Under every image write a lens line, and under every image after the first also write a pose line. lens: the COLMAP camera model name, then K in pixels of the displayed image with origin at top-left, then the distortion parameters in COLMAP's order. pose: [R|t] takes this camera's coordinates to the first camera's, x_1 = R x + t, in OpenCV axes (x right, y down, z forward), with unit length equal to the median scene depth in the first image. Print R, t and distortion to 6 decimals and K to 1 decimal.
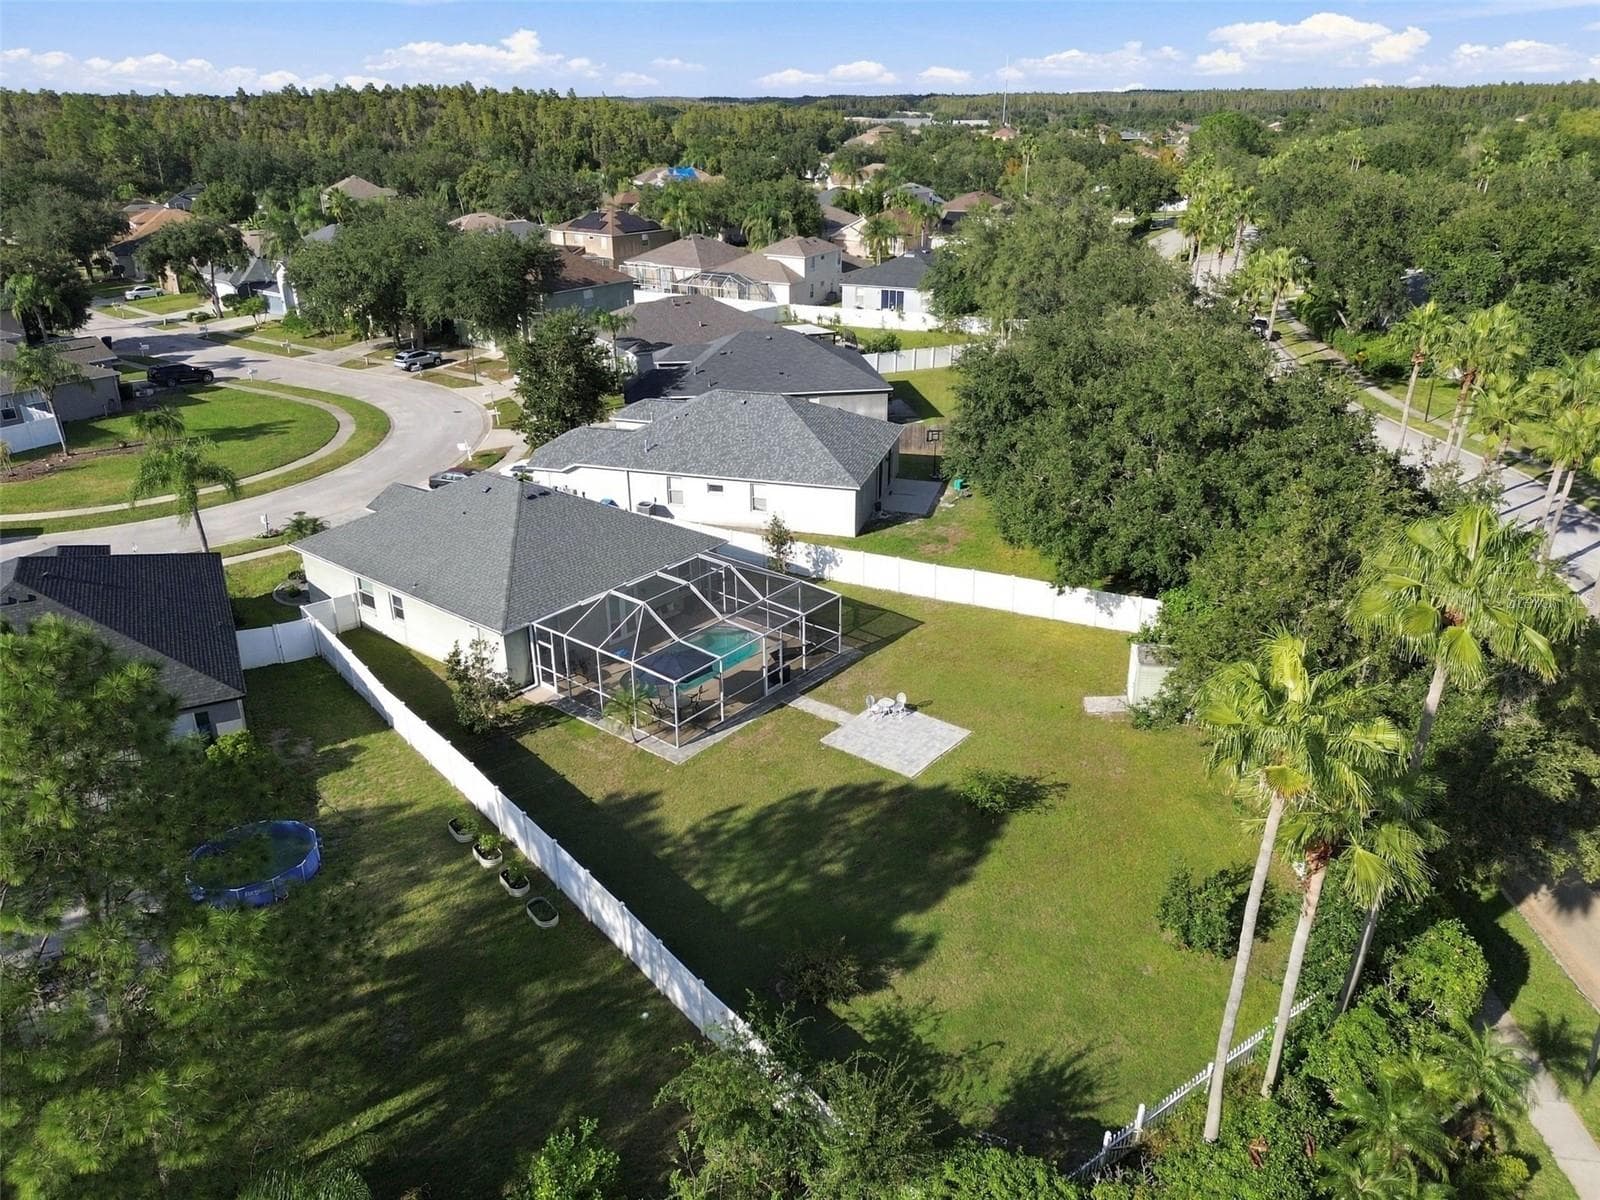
lens RADIAL K [[1122.2, 0, 806.1], [0, 1122.2, 596.6], [0, 0, 1]] dist [0.064781, -0.055321]
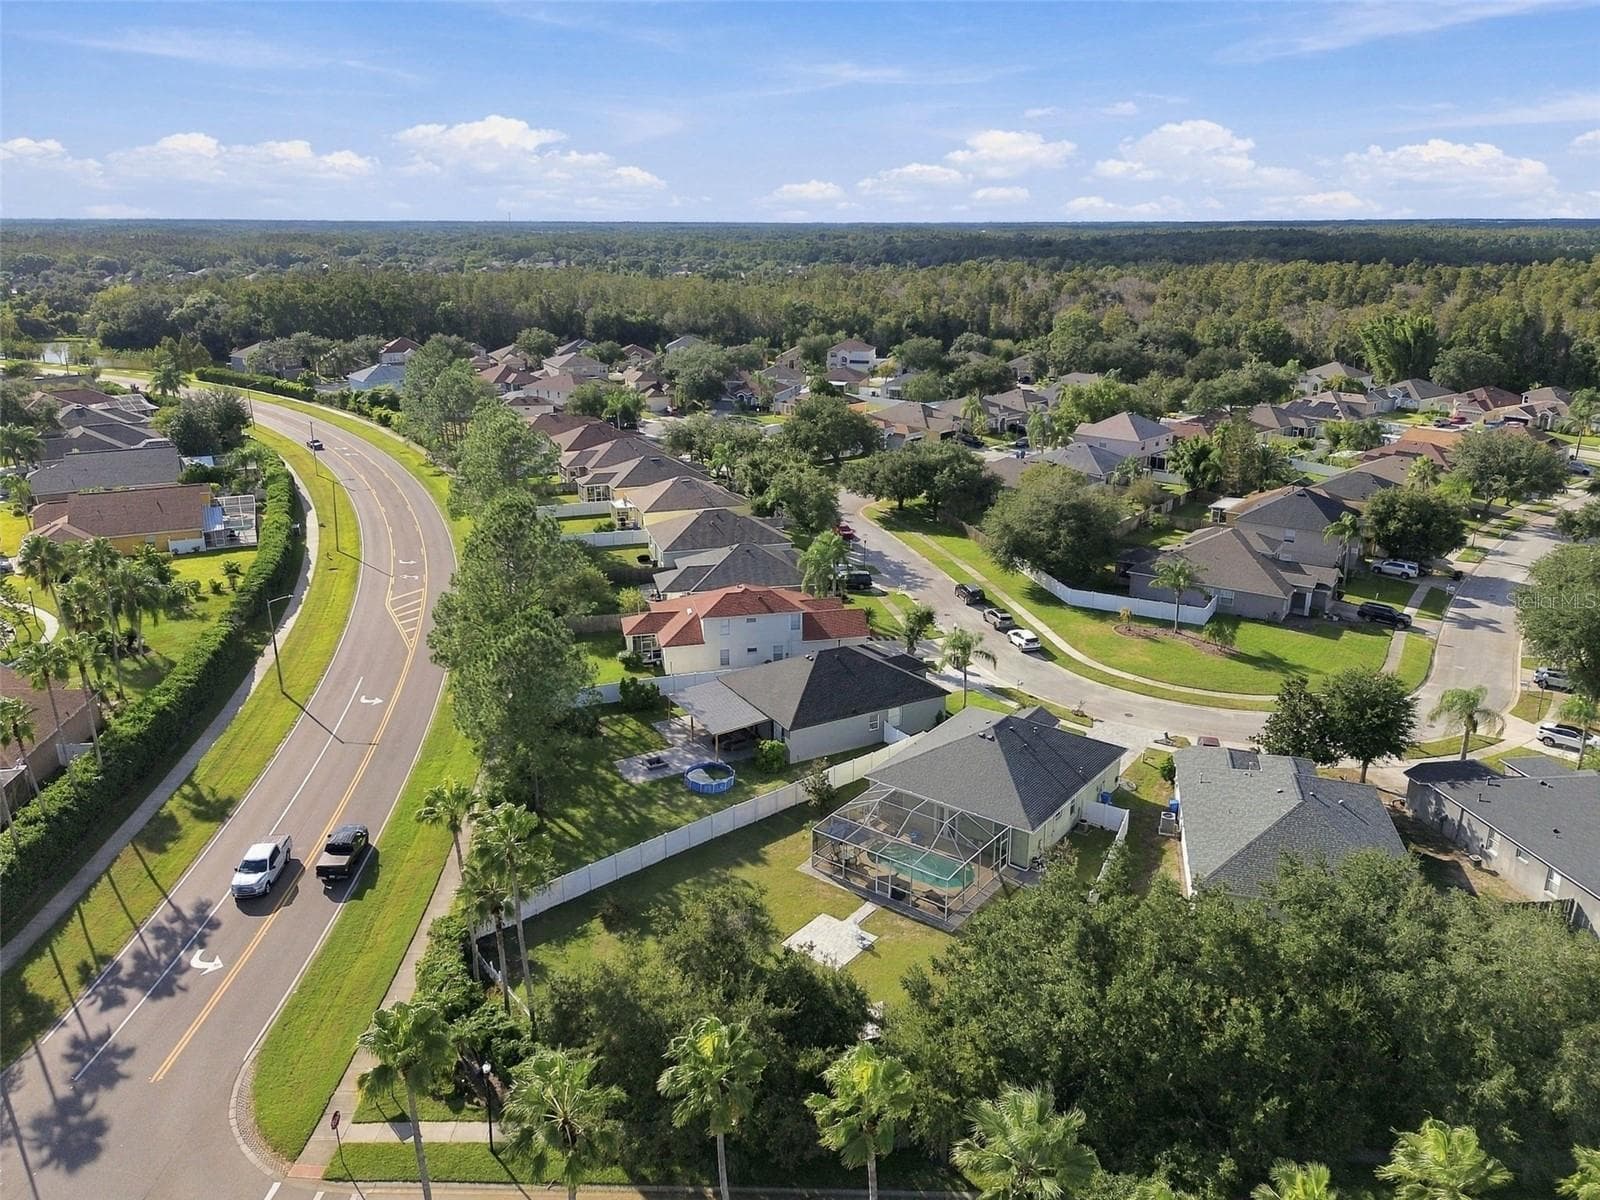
lens RADIAL K [[1140.4, 0, 804.9], [0, 1140.4, 597.8], [0, 0, 1]] dist [0.073327, -0.070847]
pose [[0.041862, 0.312486, -0.948999, 0.751654], [-0.407327, 0.872651, 0.269378, -0.367310], [0.912323, 0.375276, 0.163815, 0.278111]]
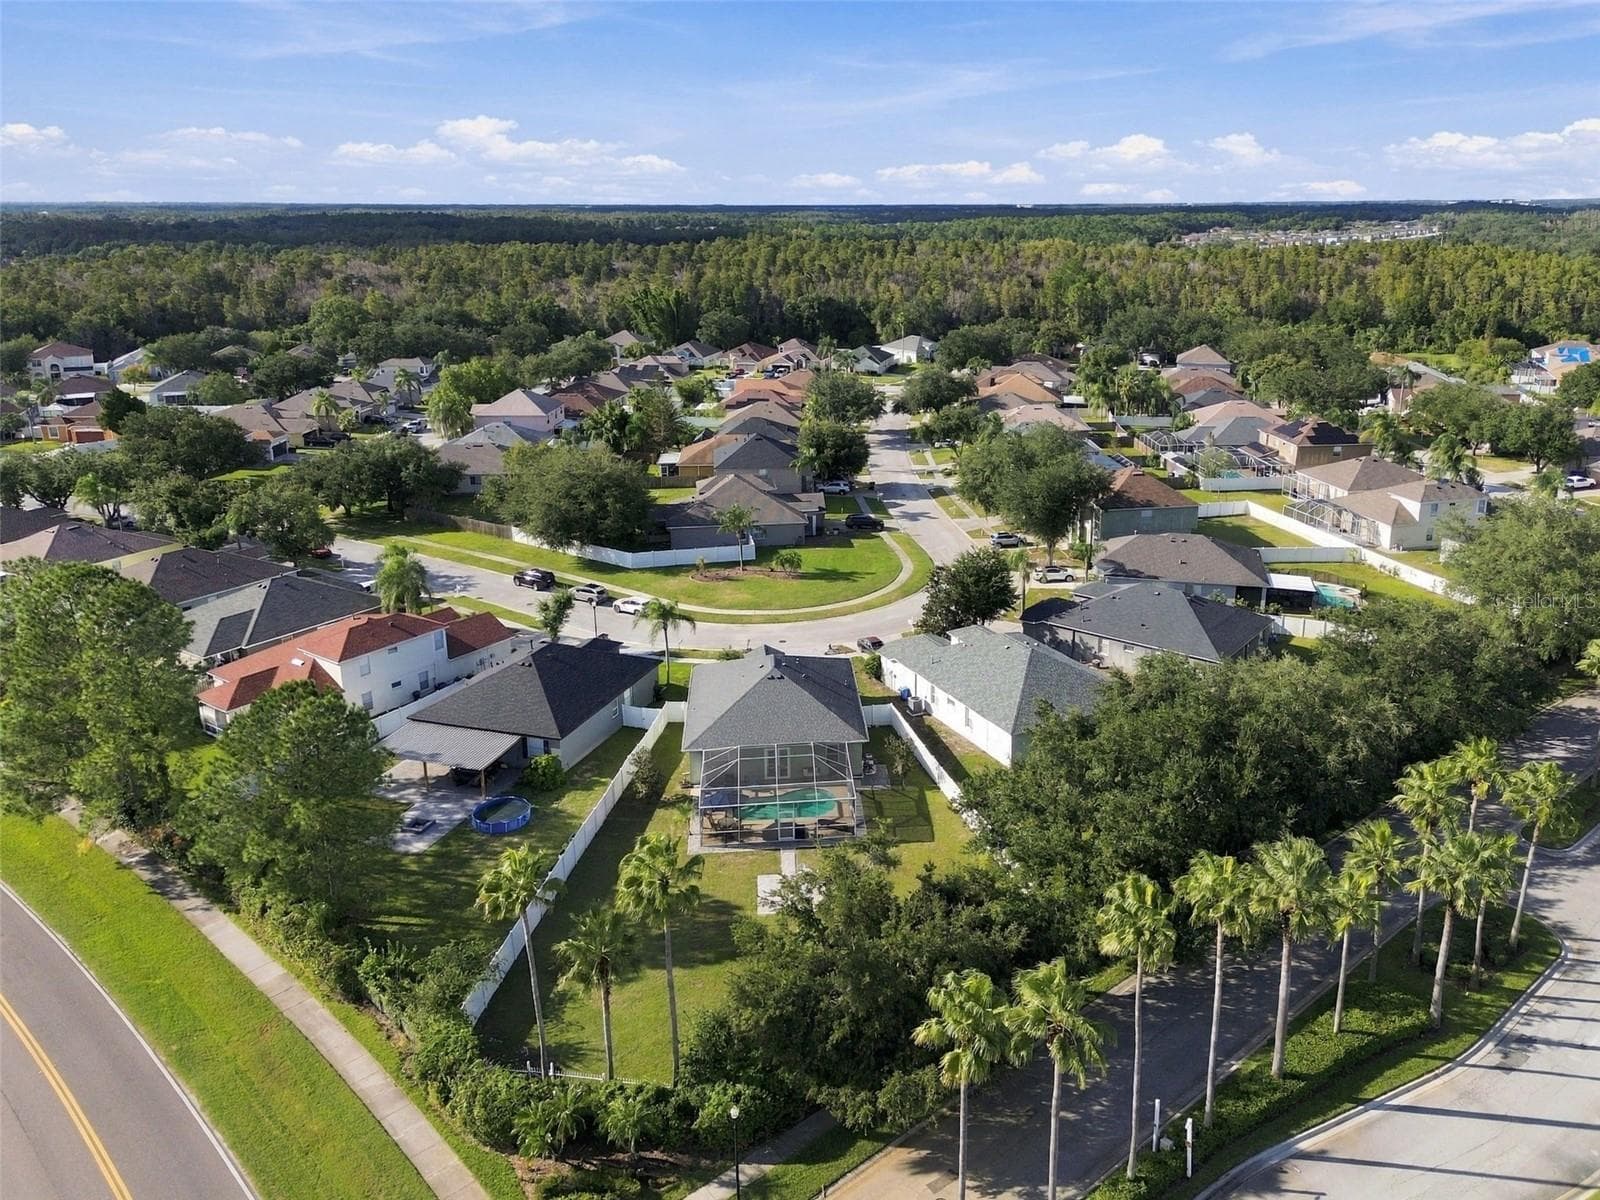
lens RADIAL K [[1145.0, 0, 876.4], [0, 1145.0, 552.5], [0, 0, 1]] dist [0.074554, -0.073269]
pose [[0.708333, 0.203832, -0.675809, 0.609407], [-0.285365, 0.958366, -0.010045, -0.183992], [0.645625, 0.199967, 0.737009, -0.112219]]
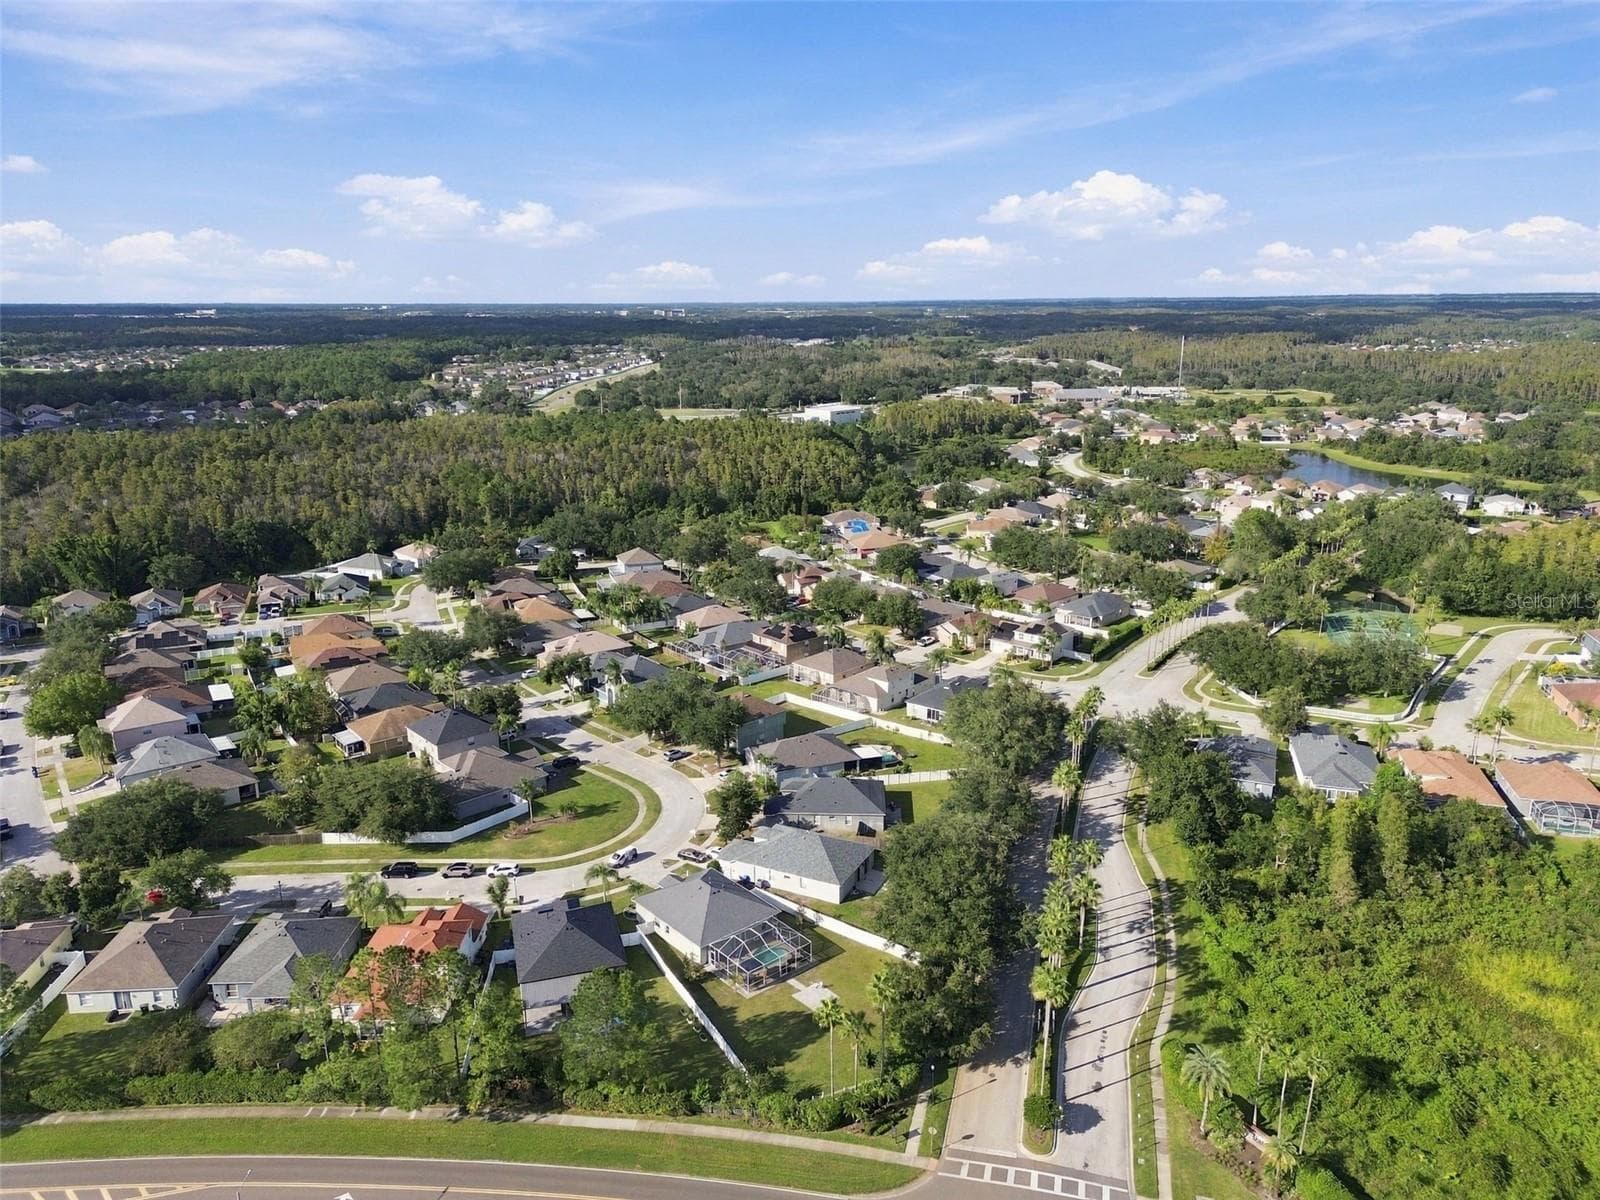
lens RADIAL K [[1094.5, 0, 797.5], [0, 1094.5, 603.2], [0, 0, 1]] dist [0.098392, -0.157784]
pose [[0.980446, 0.041566, -0.192346, 0.306852], [-0.071644, 0.985754, -0.152172, -0.258349], [0.183281, 0.162977, 0.969457, -1.168003]]
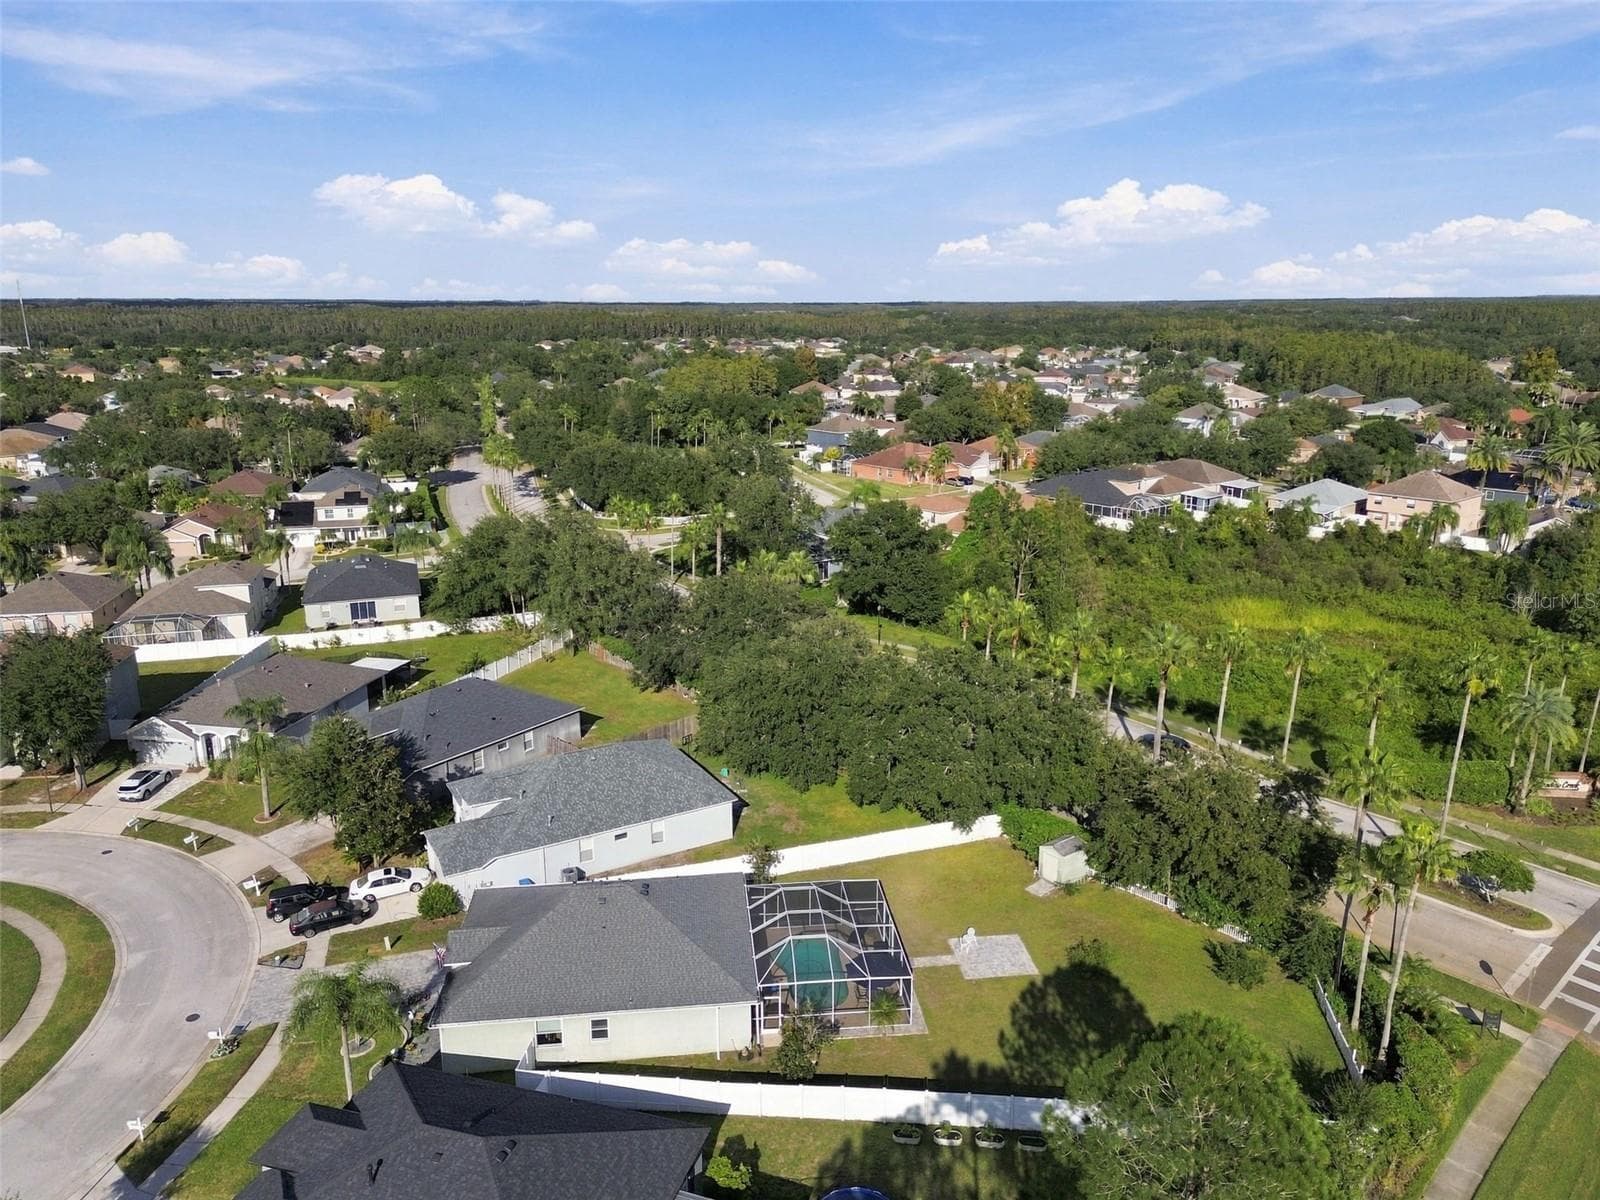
lens RADIAL K [[1140.4, 0, 804.9], [0, 1140.4, 597.8], [0, 0, 1]] dist [0.073327, -0.070847]
pose [[0.707865, -0.182237, 0.682435, -0.571692], [0.287970, 0.956663, -0.043235, -0.182541], [-0.644981, 0.227125, 0.729667, -0.048381]]
